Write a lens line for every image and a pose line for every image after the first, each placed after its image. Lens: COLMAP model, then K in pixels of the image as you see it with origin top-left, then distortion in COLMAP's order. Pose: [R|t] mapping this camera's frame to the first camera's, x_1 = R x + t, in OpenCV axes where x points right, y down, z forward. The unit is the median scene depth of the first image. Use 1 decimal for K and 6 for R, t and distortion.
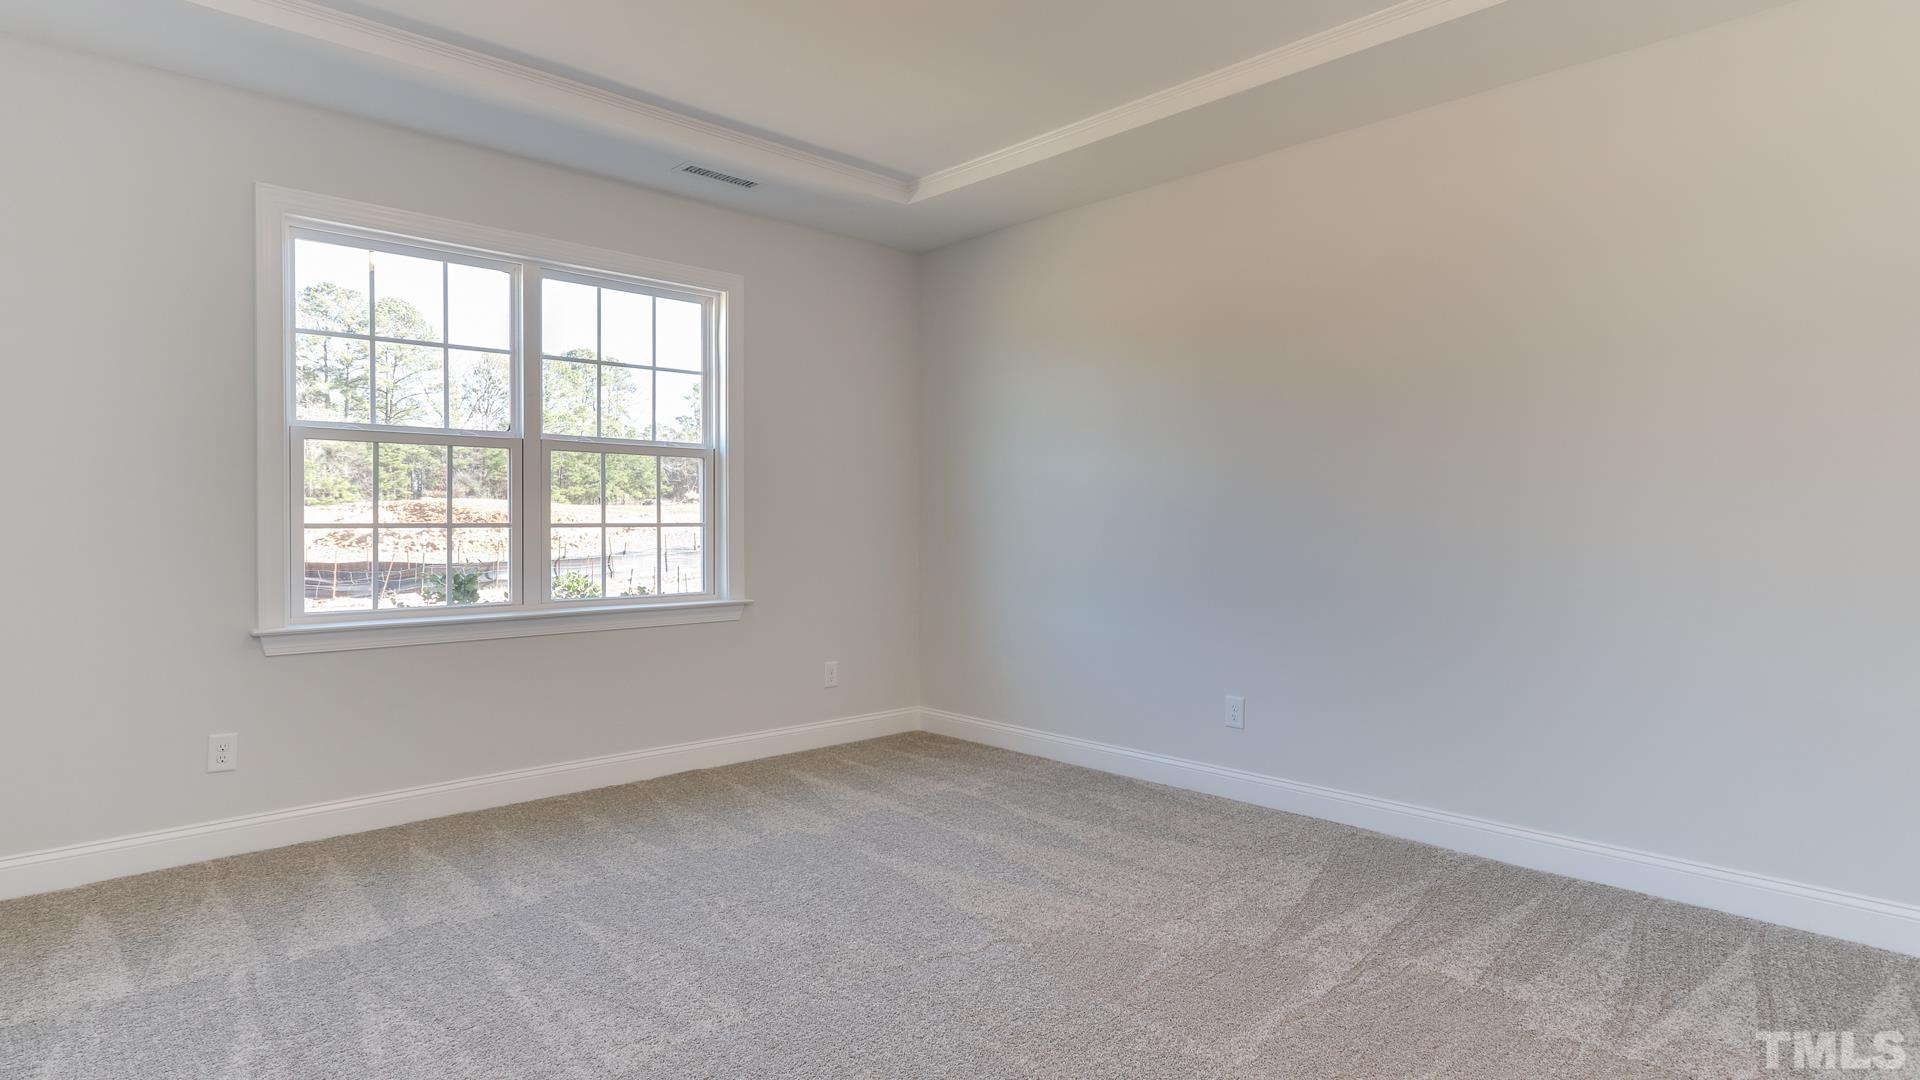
lens RADIAL K [[1030.8, 0, 969.8], [0, 1030.8, 527.5], [0, 0, 1]] dist [0.015678, -0.001053]
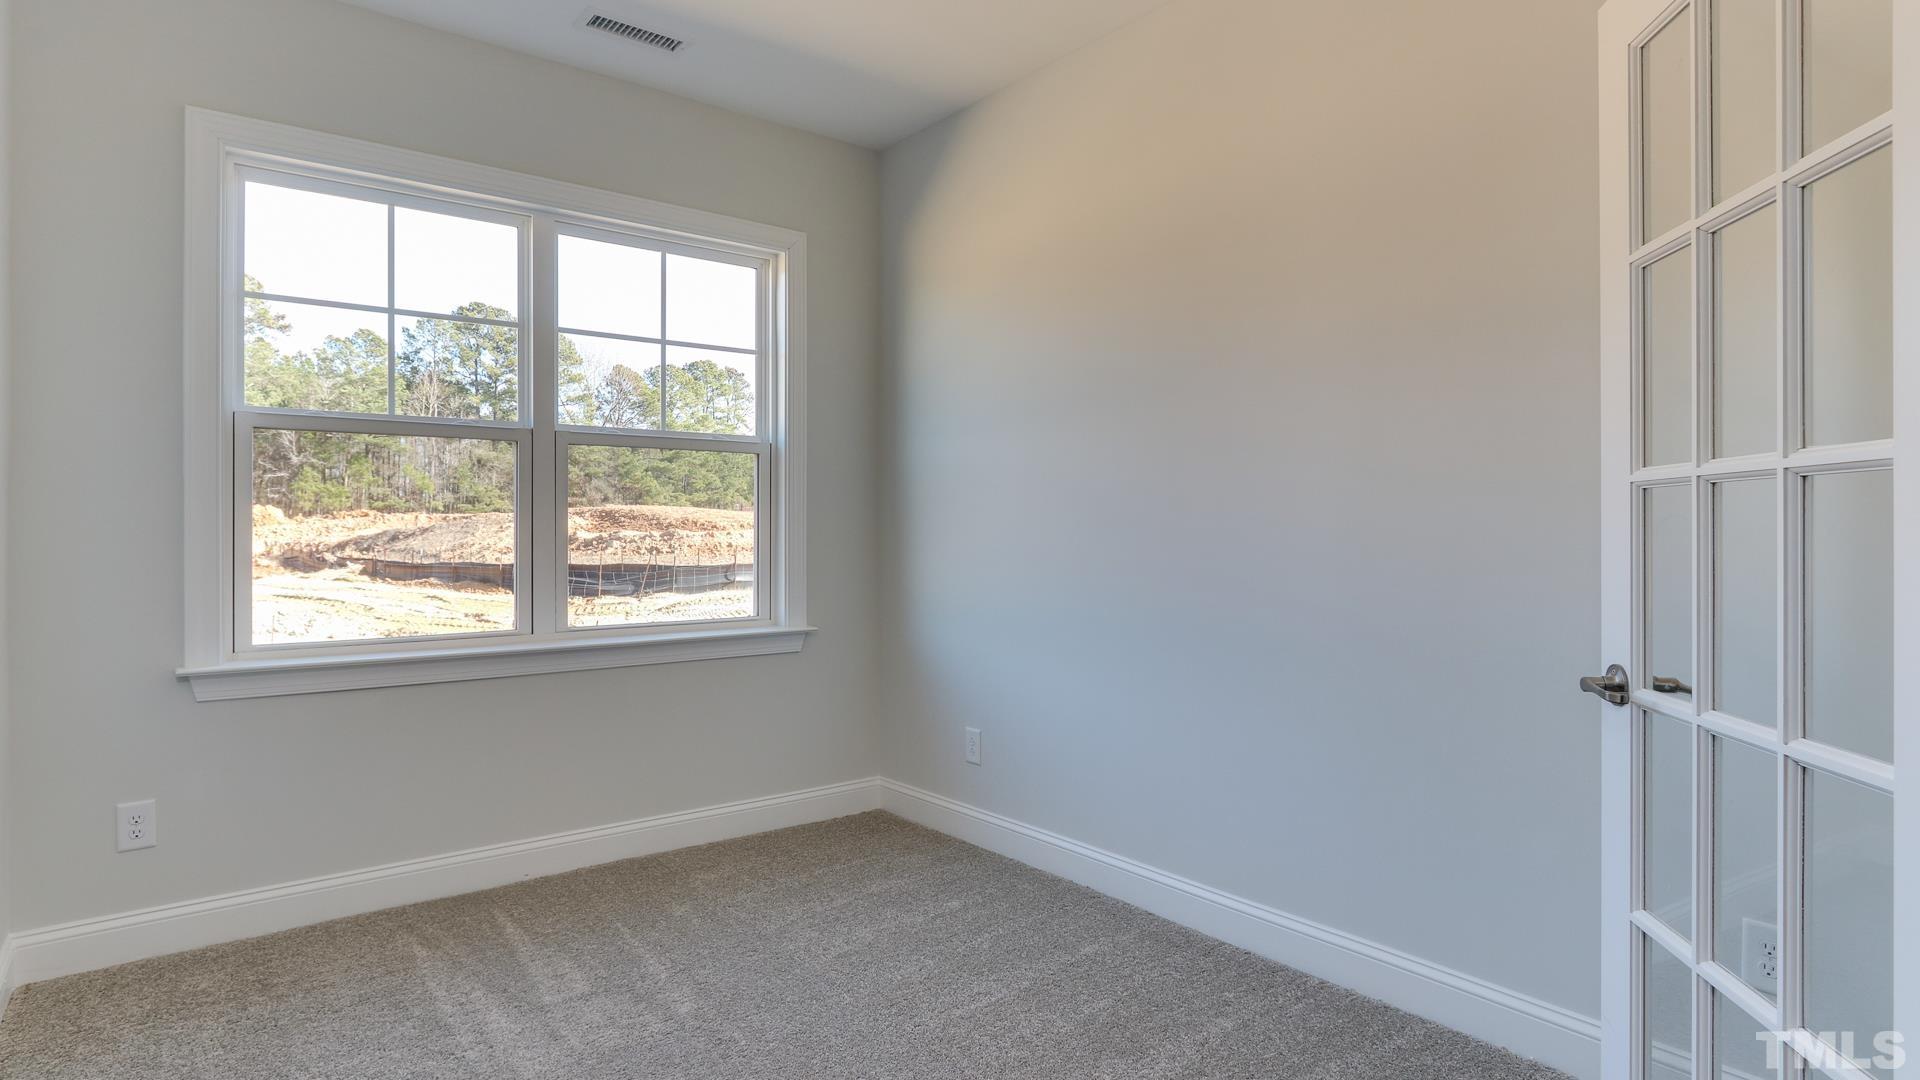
lens RADIAL K [[1030.8, 0, 964.6], [0, 1030.8, 531.3], [0, 0, 1]] dist [0.015678, -0.001053]
pose [[0.994126, 0.002679, -0.108197, -0.005753], [-0.002853, 0.999995, -0.001448, -0.006479], [0.108192, 0.001748, 0.994128, 0.227724]]
